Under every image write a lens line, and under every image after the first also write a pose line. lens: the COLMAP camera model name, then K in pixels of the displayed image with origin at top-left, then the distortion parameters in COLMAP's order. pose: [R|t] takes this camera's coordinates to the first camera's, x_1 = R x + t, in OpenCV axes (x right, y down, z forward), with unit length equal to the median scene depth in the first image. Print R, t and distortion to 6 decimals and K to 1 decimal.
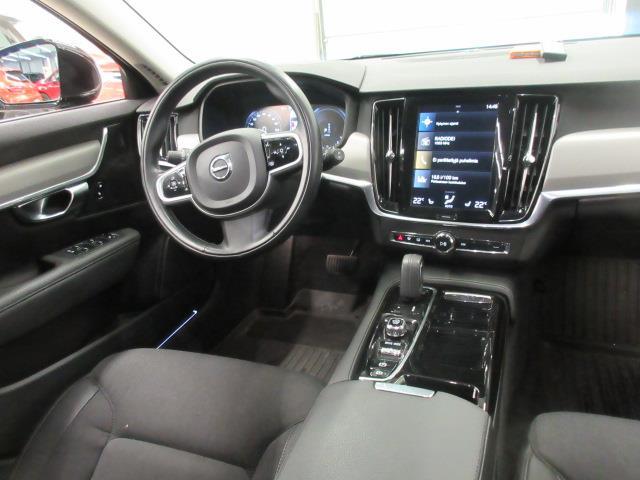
lens RADIAL K [[494.3, 0, 320.0], [0, 494.3, 240.0], [0, 0, 1]] dist [0.004690, 0.002499]
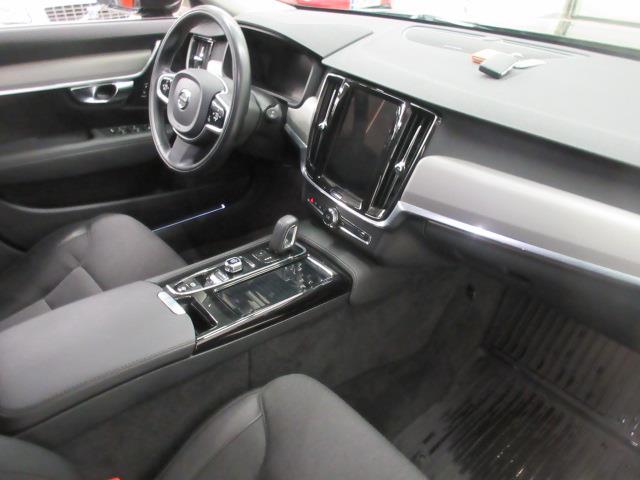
lens RADIAL K [[494.3, 0, 320.0], [0, 494.3, 240.0], [0, 0, 1]] dist [0.004690, 0.002499]
pose [[0.877997, 0.350221, -0.326291, 0.566674], [-0.288520, 0.931129, 0.223057, -0.173560], [0.381939, -0.101702, 0.918575, -0.045071]]
